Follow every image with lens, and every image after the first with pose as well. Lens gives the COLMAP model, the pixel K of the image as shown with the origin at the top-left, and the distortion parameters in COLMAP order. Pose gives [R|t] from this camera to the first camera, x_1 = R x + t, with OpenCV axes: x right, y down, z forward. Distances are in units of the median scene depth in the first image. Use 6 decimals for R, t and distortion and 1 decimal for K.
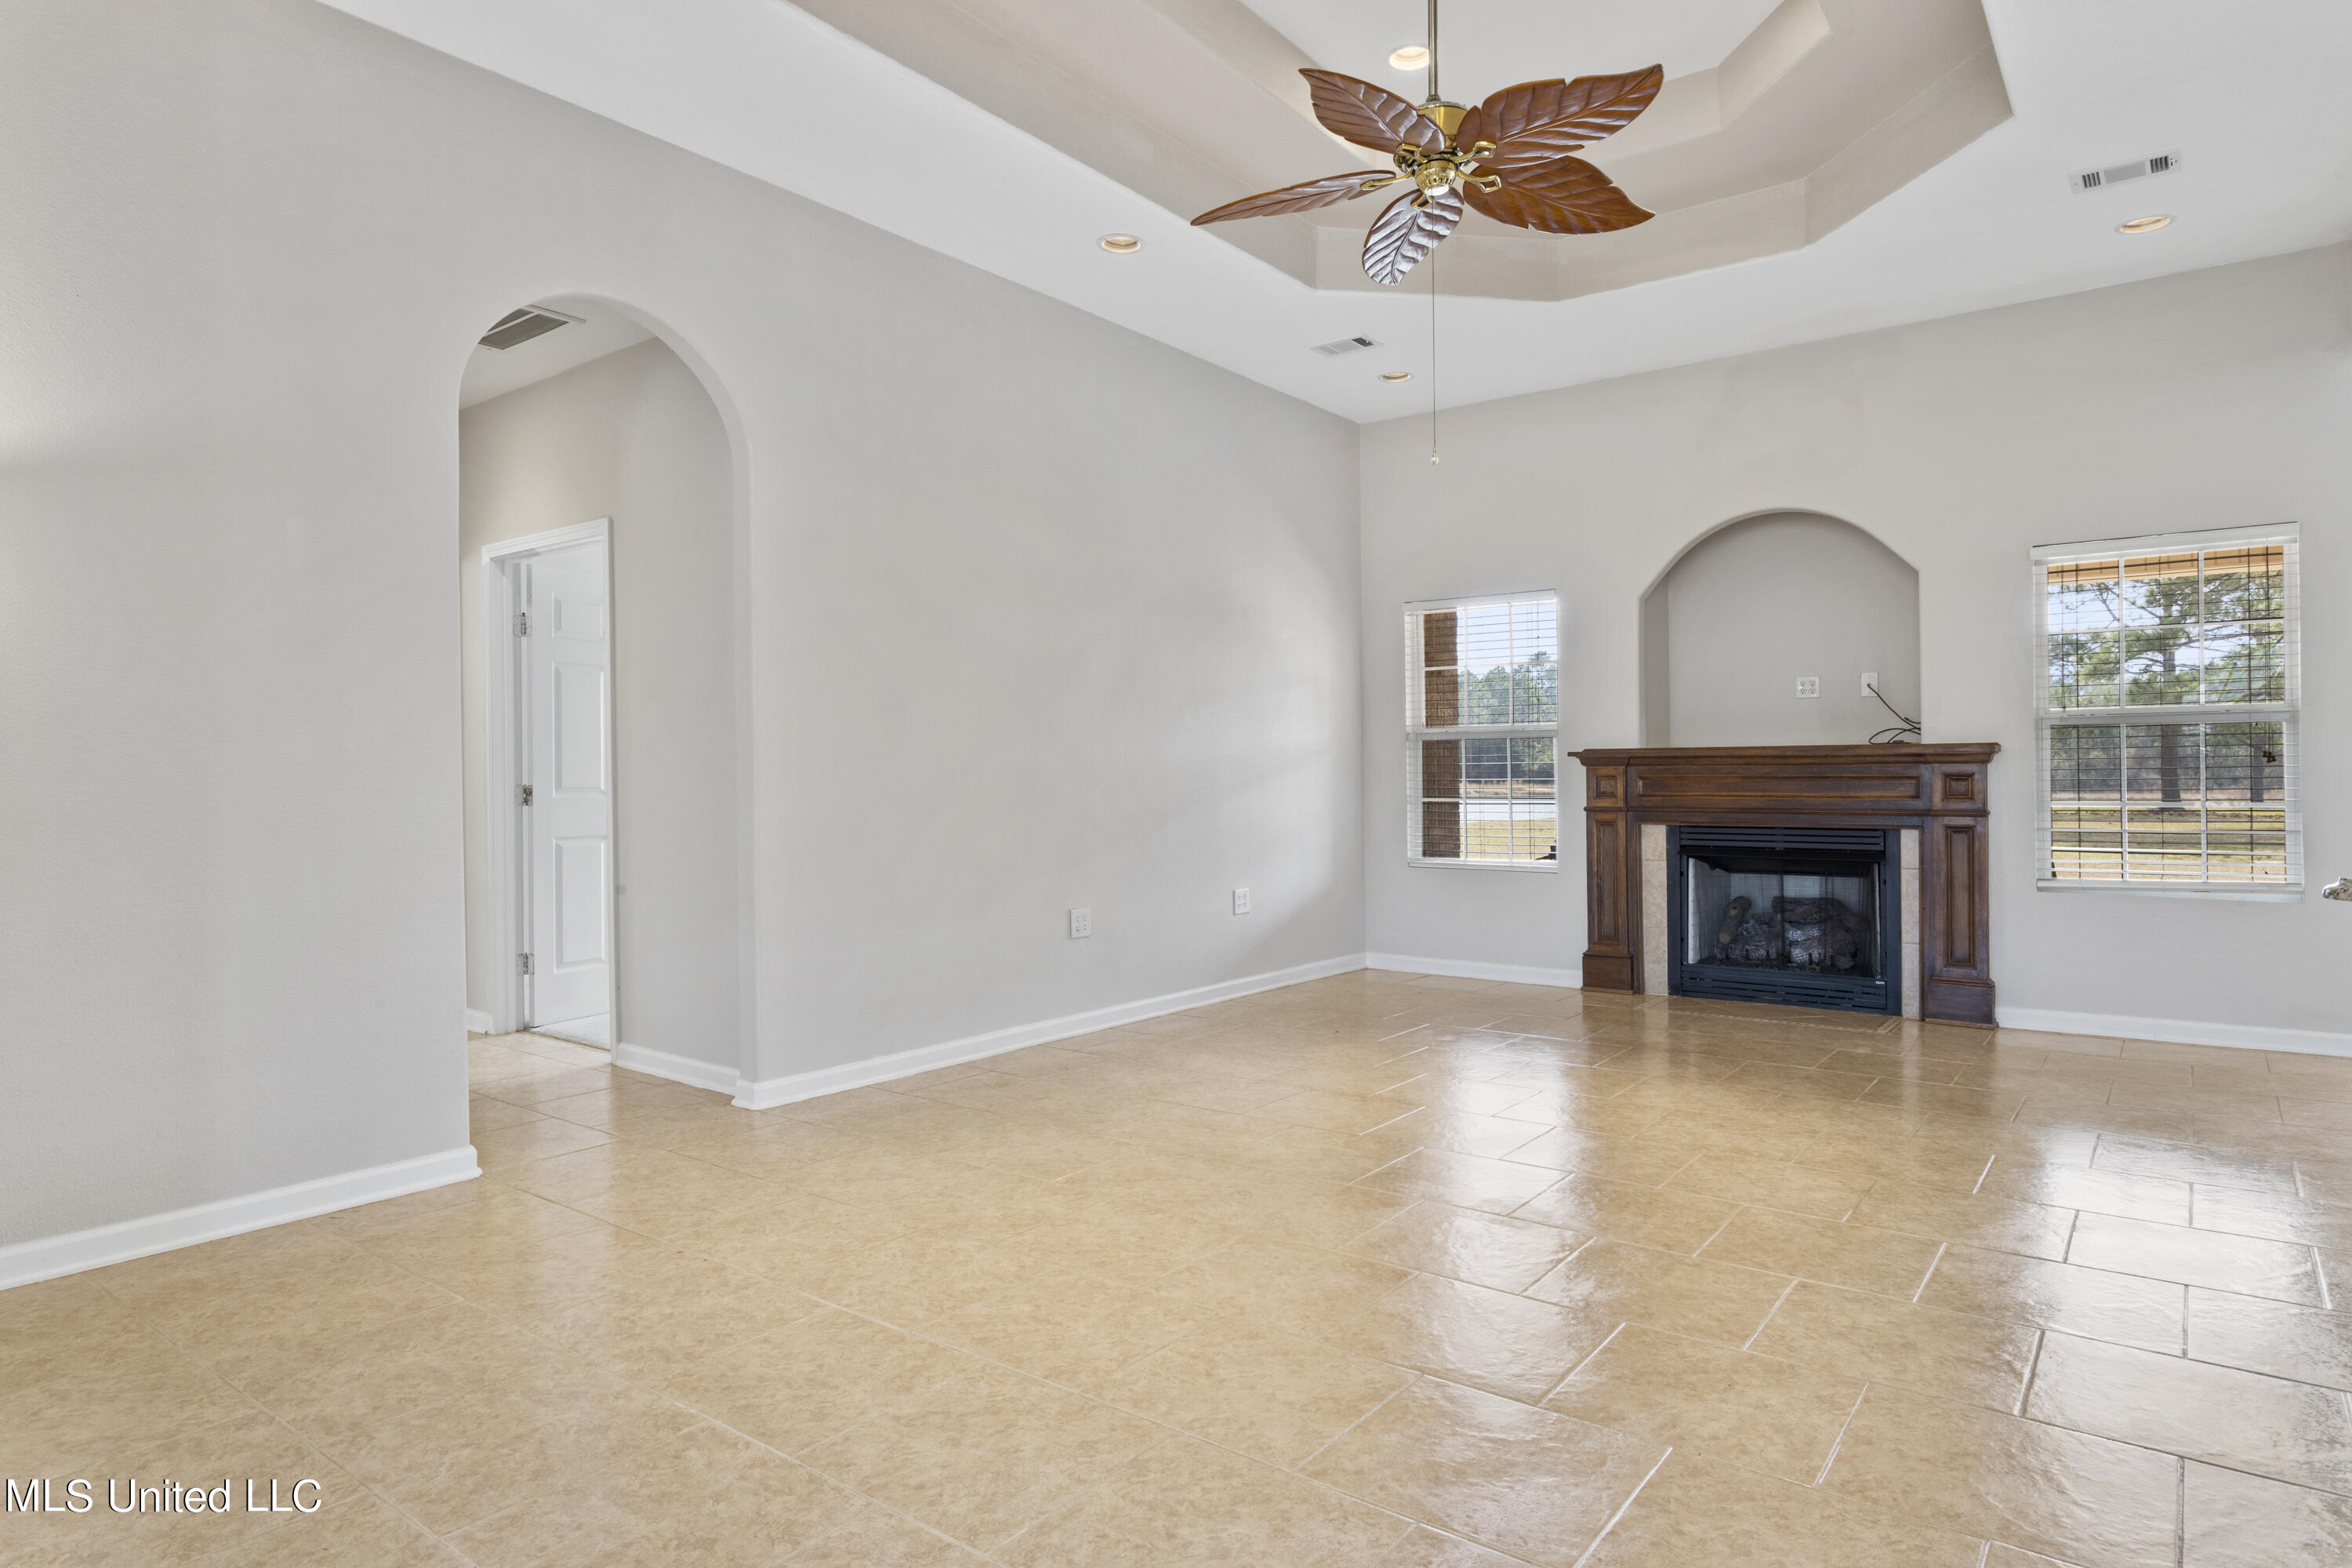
lens RADIAL K [[1302.2, 0, 1189.8], [0, 1302.2, 793.2], [0, 0, 1]] dist [-0.014700, 0.003658]
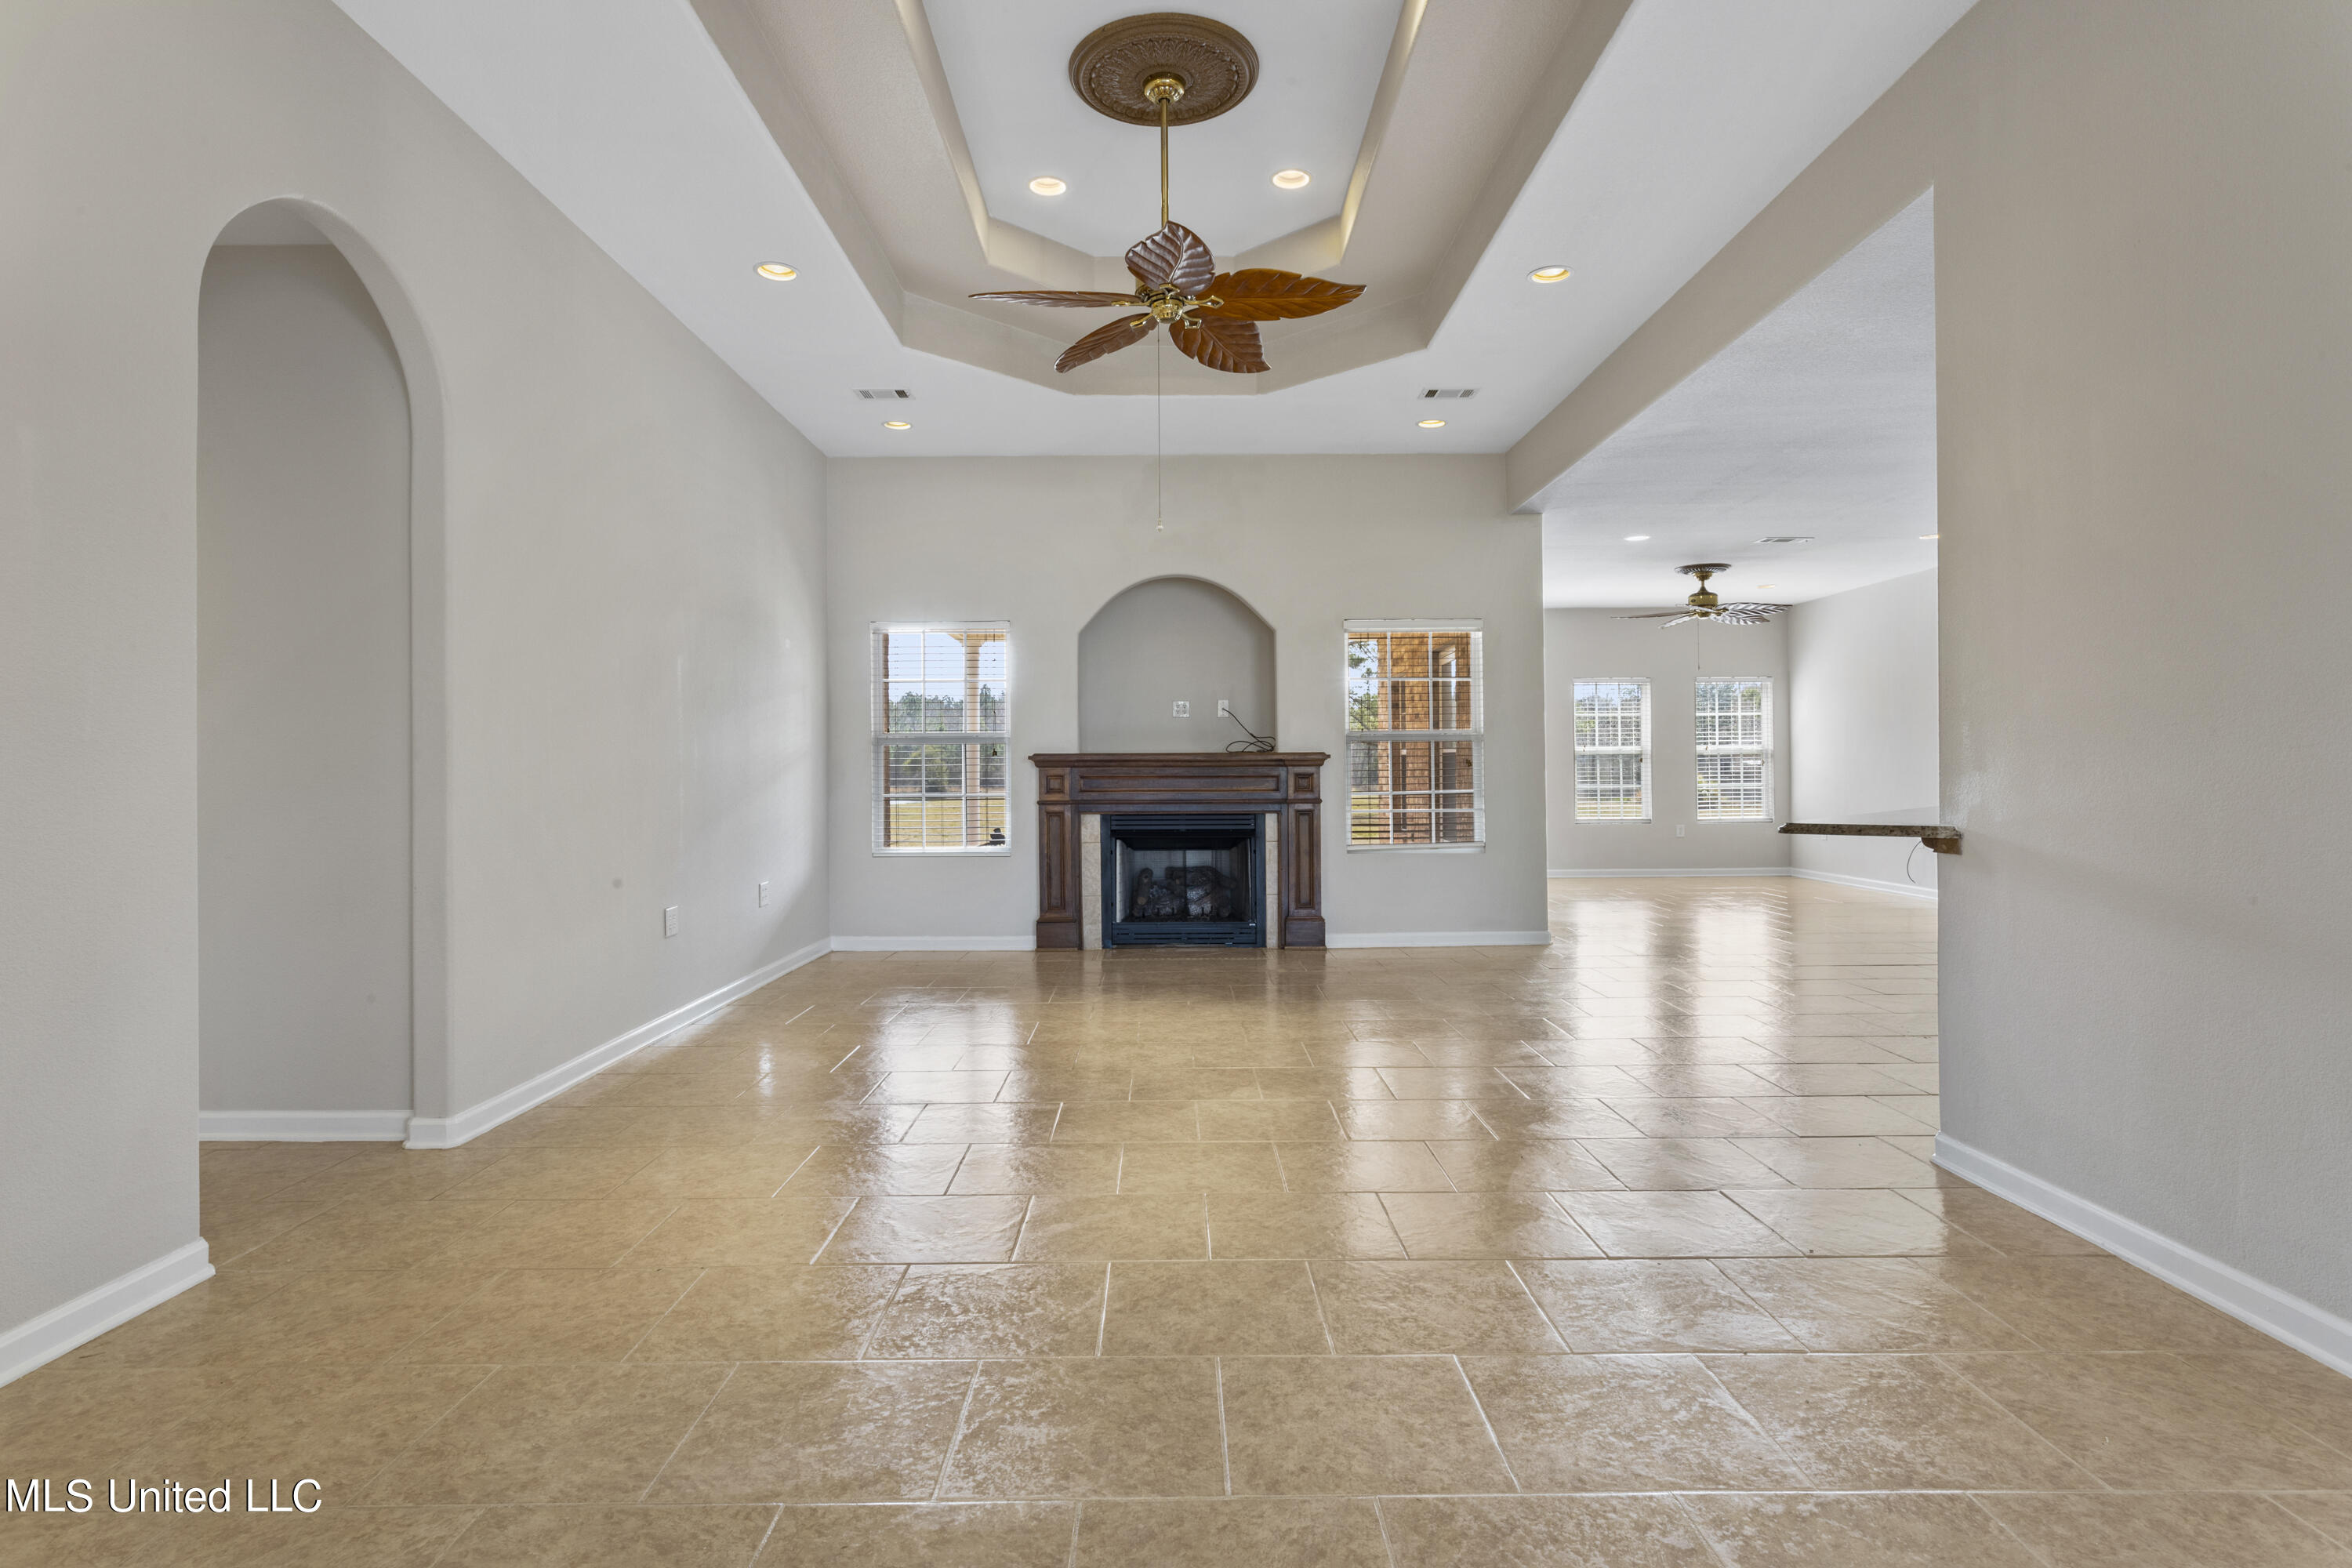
lens RADIAL K [[1196.9, 0, 1154.4], [0, 1196.9, 776.9], [0, 0, 1]] dist [0.001977, -0.000415]
pose [[0.805627, -0.001561, 0.592421, -0.294424], [0.009212, 0.999909, -0.009892, -0.000001], [-0.592351, 0.013426, 0.805568, 0.028811]]
